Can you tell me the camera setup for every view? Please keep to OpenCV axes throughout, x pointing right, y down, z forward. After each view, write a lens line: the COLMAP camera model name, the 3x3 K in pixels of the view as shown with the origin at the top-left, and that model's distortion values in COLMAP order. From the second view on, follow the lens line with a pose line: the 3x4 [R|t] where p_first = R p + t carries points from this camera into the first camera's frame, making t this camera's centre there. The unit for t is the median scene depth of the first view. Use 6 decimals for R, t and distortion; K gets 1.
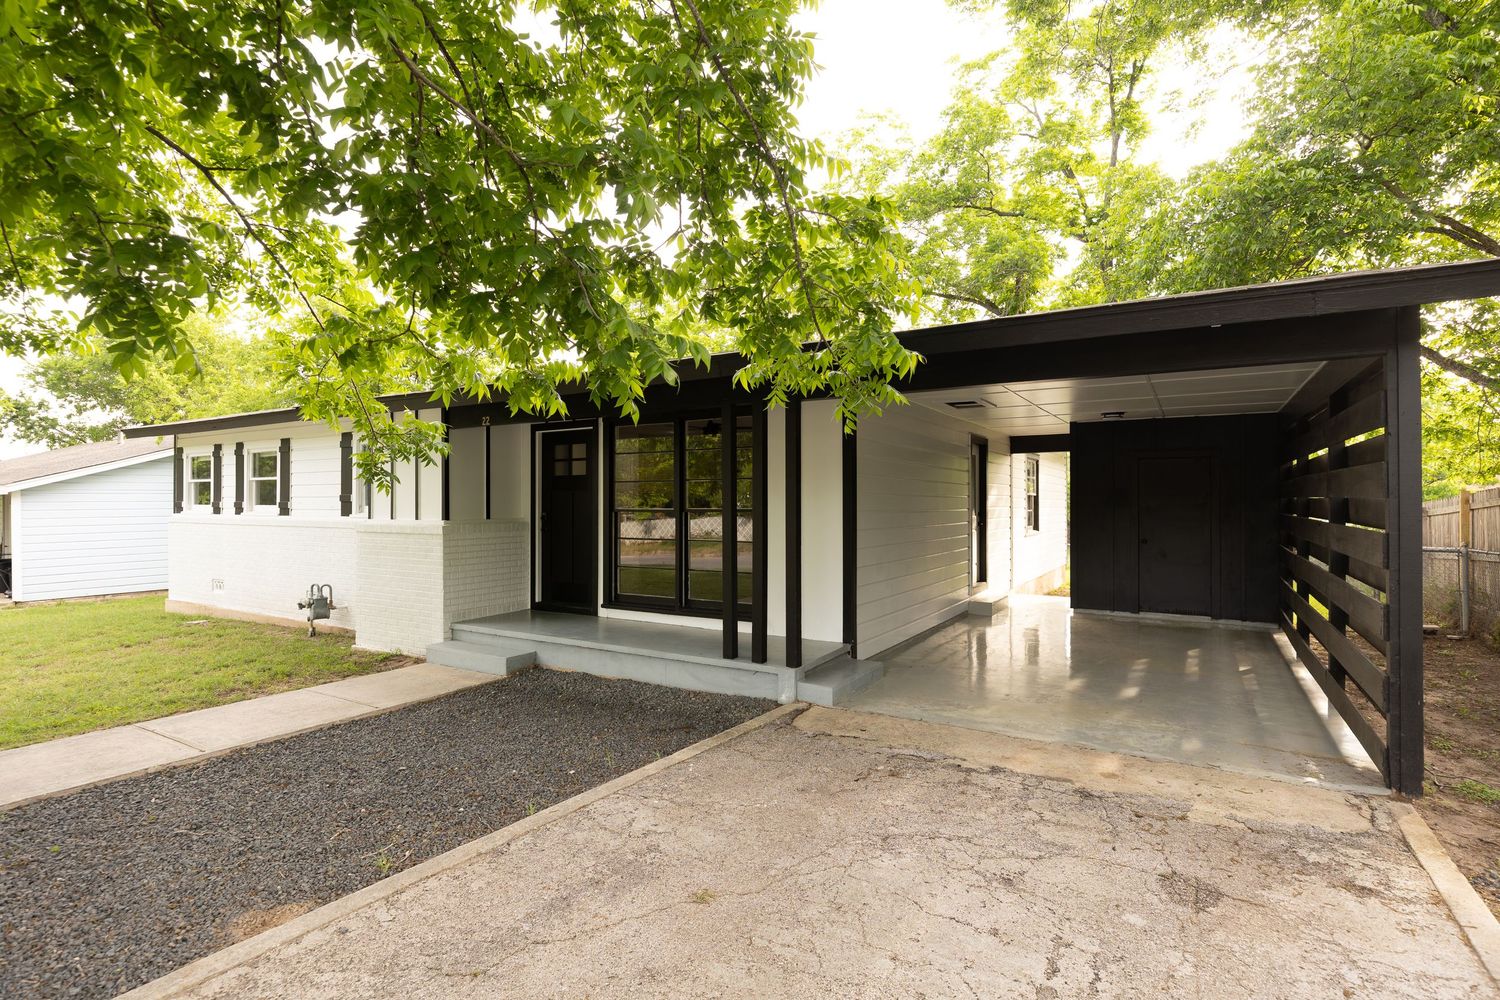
lens RADIAL K [[713.9, 0, 752.5], [0, 713.9, 499.7], [0, 0, 1]] dist [0.006629, -0.000778]
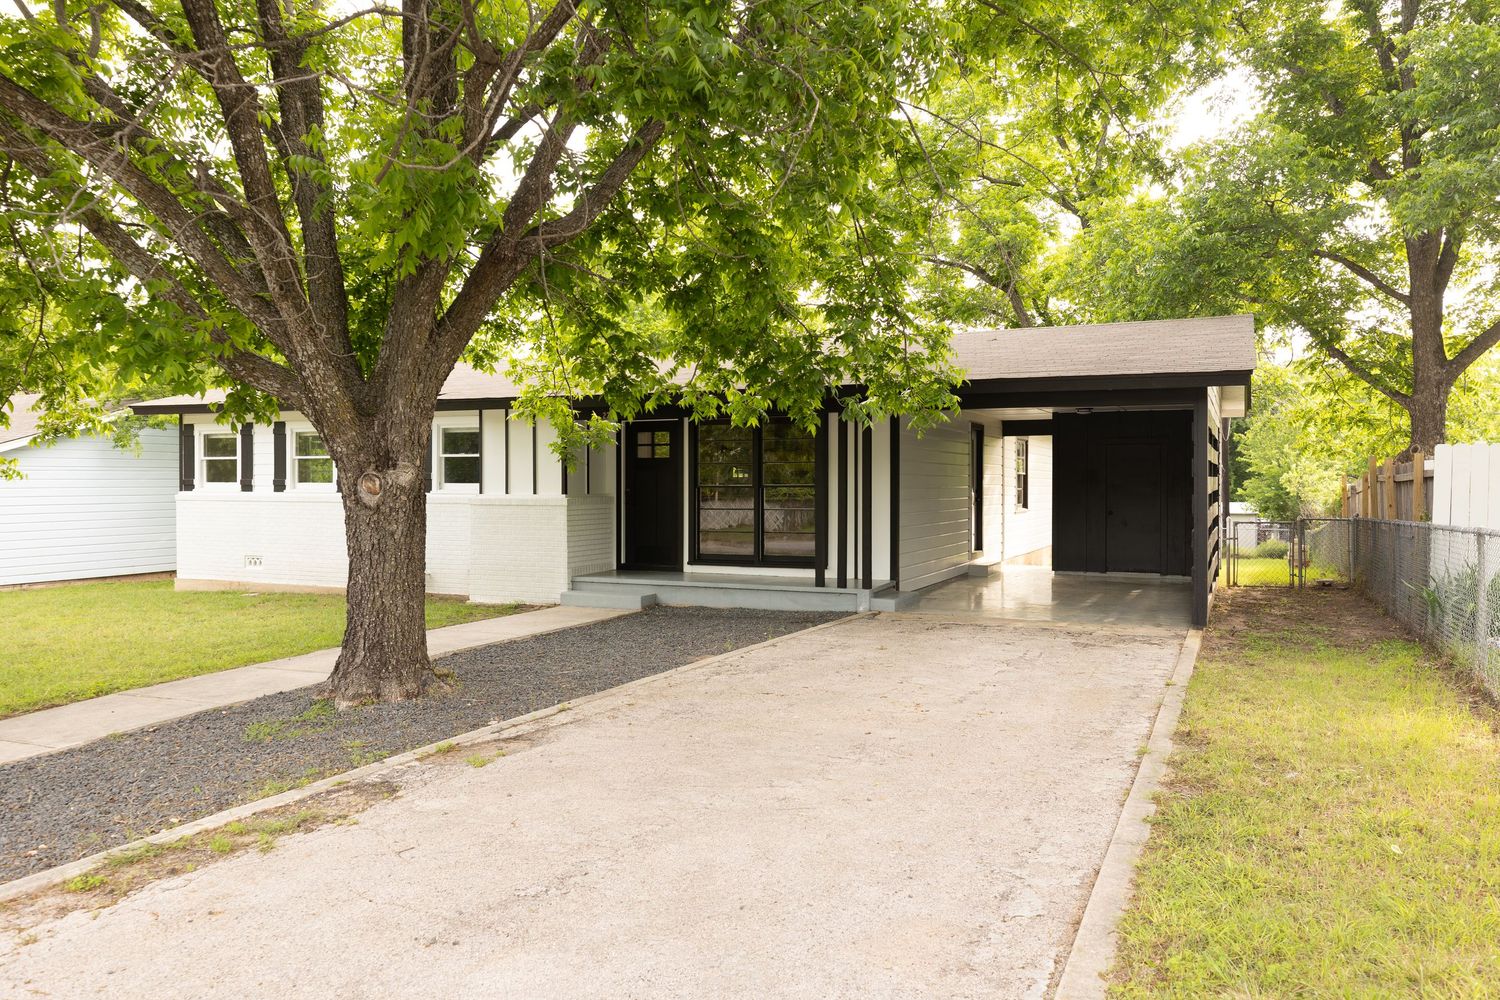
lens RADIAL K [[1084.6, 0, 750.6], [0, 1084.6, 493.8], [0, 0, 1]] dist [0.018111, 0.006367]
pose [[0.992156, -0.000259, 0.125009, -0.275730], [-0.001463, 0.999905, 0.013682, 0.001351], [-0.125000, -0.013758, 0.992061, -0.722486]]
